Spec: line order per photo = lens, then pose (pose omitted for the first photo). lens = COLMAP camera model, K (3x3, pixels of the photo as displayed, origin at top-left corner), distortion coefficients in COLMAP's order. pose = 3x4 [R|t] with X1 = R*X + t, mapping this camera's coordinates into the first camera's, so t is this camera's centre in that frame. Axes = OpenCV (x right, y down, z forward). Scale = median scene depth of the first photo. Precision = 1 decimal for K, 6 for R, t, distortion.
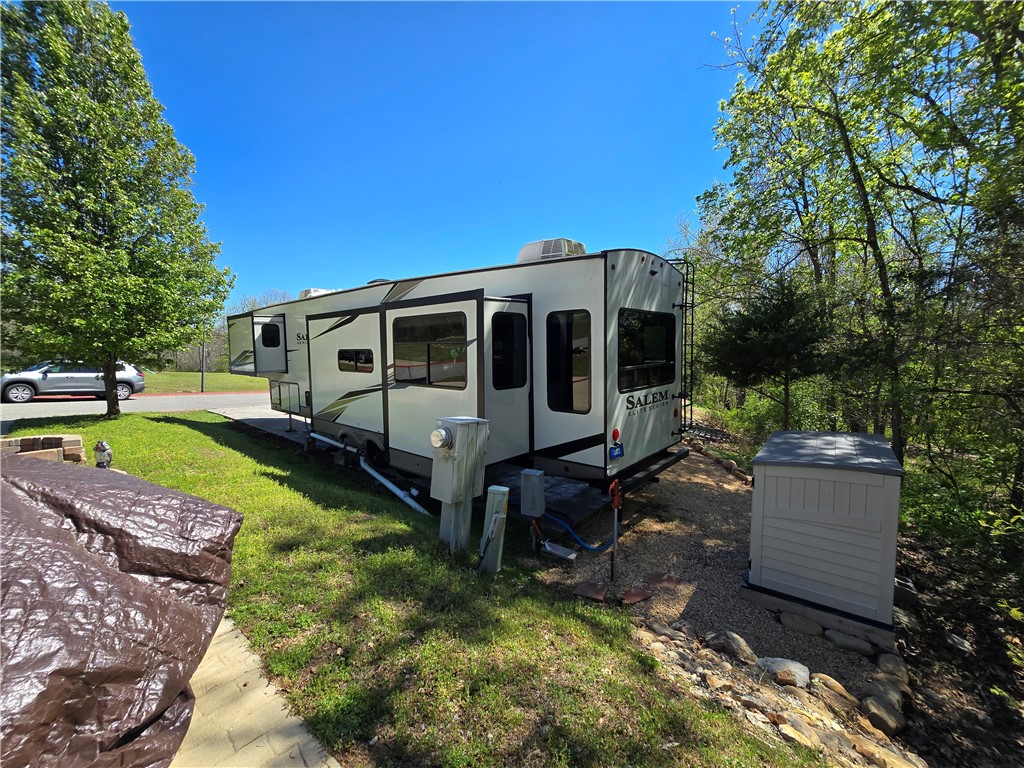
lens RADIAL K [[418.7, 0, 509.2], [0, 418.7, 378.2], [0, 0, 1]] dist [-0.005747, 0.001882]
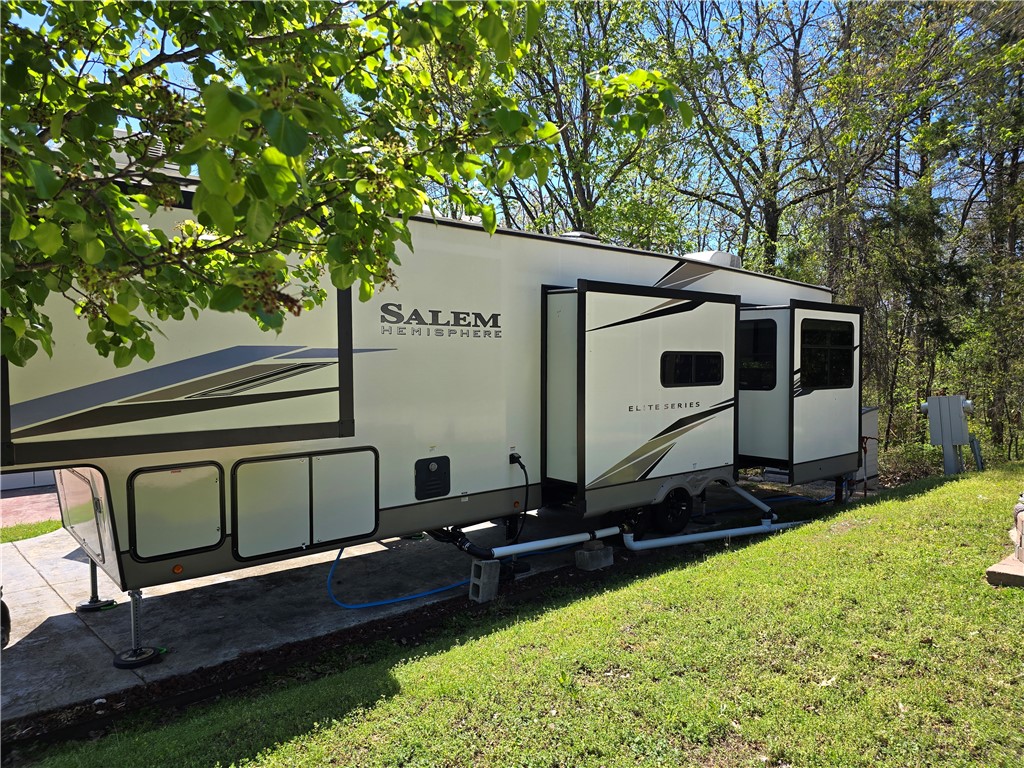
lens RADIAL K [[683.8, 0, 509.5], [0, 683.8, 391.4], [0, 0, 1]] dist [0.057614, -0.034889]
pose [[0.137062, -0.031335, 0.990067, -1.580072], [0.076960, 0.996815, 0.020894, -0.054897], [-0.987568, 0.073332, 0.139037, 1.209674]]
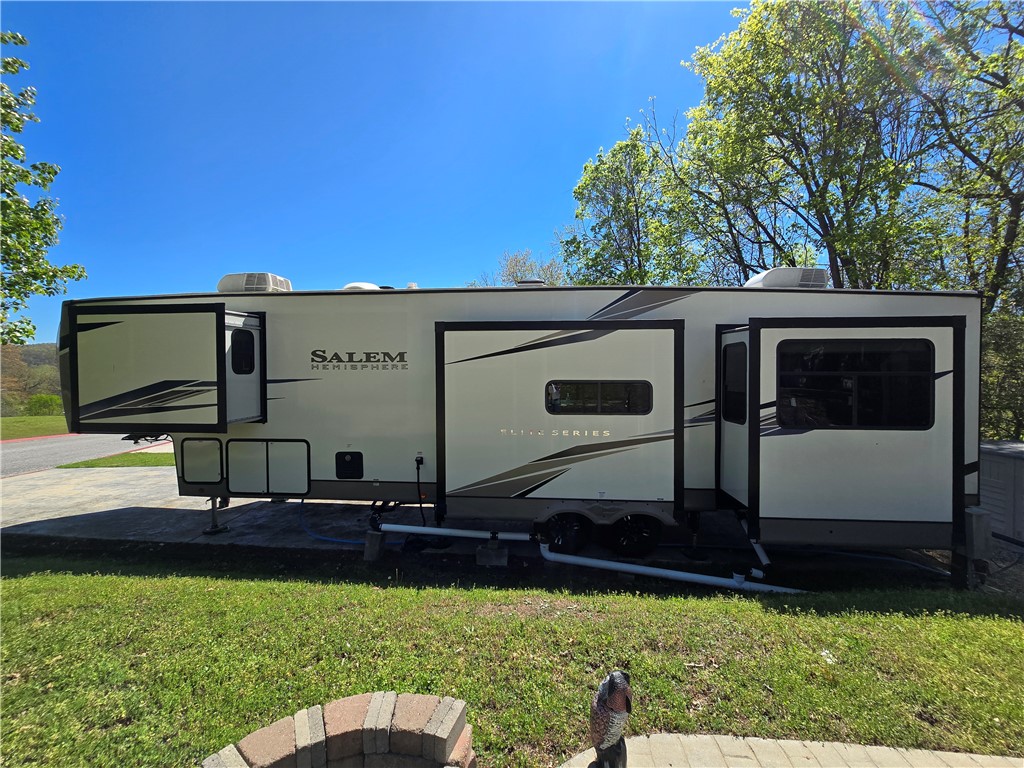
lens RADIAL K [[418.7, 0, 509.3], [0, 418.7, 378.1], [0, 0, 1]] dist [-0.005747, 0.001882]
pose [[0.801463, 0.001409, 0.598042, -0.933896], [0.036640, 0.998003, -0.051454, -0.046526], [-0.596920, 0.063150, 0.799811, 0.586366]]
